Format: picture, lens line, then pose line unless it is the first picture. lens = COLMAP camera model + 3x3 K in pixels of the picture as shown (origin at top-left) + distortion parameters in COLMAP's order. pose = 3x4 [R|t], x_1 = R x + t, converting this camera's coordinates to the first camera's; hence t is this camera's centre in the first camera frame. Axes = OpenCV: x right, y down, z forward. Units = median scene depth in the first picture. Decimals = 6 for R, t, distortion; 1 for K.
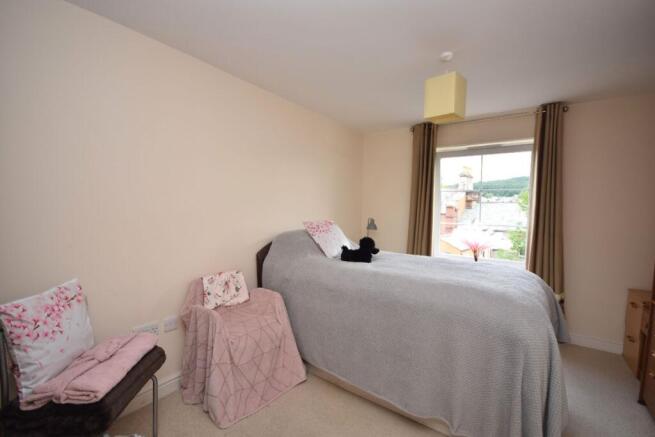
lens RADIAL K [[285.3, 0, 330.0], [0, 285.3, 222.3], [0, 0, 1]] dist [-0.001065, -0.000376]
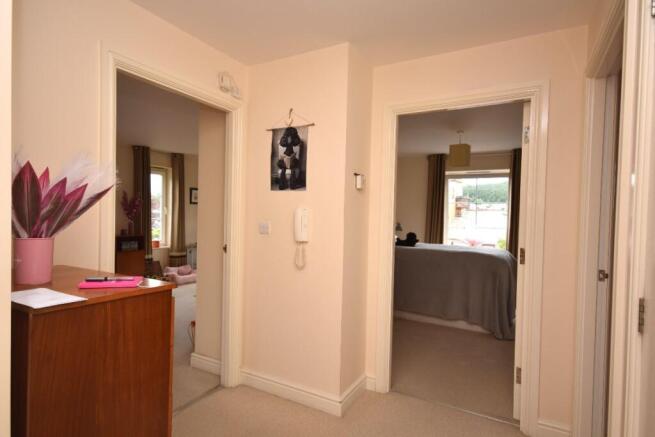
lens RADIAL K [[351.2, 0, 327.5], [0, 351.2, 218.5], [0, 0, 1]] dist [0.000990, 0.000123]
pose [[0.994914, -0.000395, 0.100723, -0.352484], [0.004768, 0.999056, -0.043184, 0.038328], [-0.100611, 0.043445, 0.993977, -0.601231]]
